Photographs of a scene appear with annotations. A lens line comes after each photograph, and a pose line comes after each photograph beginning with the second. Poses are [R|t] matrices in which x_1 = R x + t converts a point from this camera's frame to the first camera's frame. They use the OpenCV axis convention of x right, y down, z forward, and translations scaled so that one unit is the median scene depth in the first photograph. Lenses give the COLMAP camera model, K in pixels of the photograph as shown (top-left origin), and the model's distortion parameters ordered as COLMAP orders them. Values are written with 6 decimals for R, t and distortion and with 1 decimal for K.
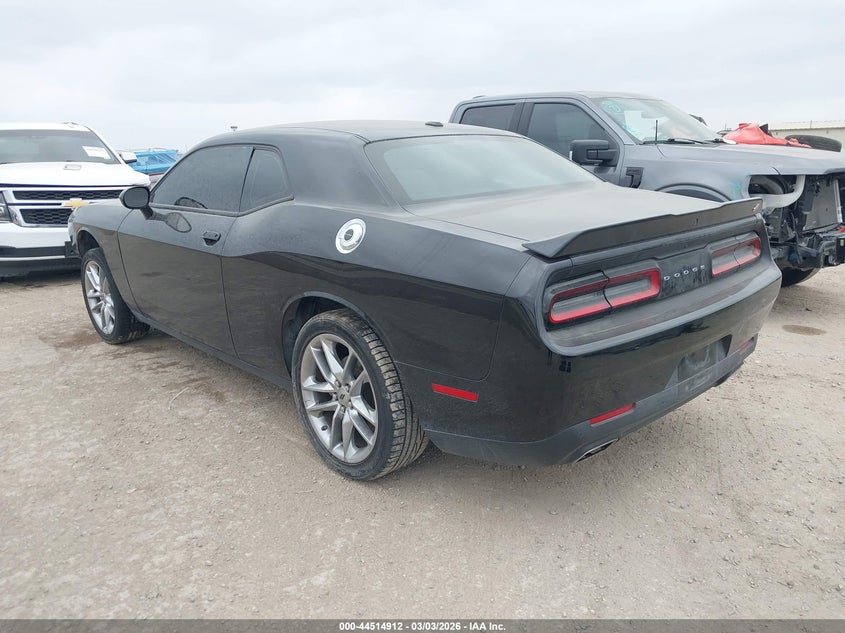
lens RADIAL K [[657.7, 0, 422.5], [0, 657.7, 316.5], [0, 0, 1]] dist [-0.004923, -0.003540]
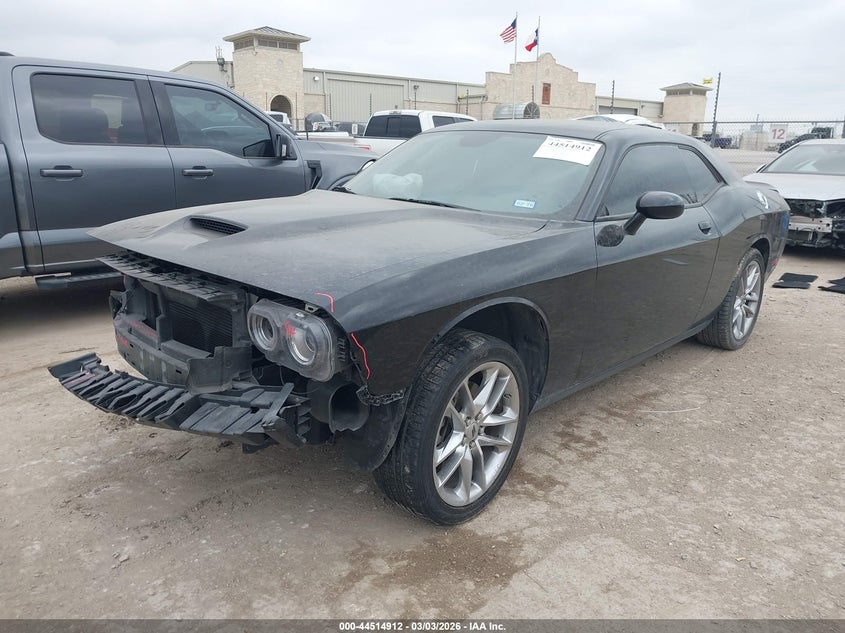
lens RADIAL K [[657.7, 0, 422.5], [0, 657.7, 316.5], [0, 0, 1]] dist [-0.004923, -0.003540]
pose [[-0.076122, -0.242904, 0.967059, -1.109993], [0.218023, 0.942349, 0.253859, -0.293343], [-0.972970, 0.230166, -0.018775, 1.197112]]
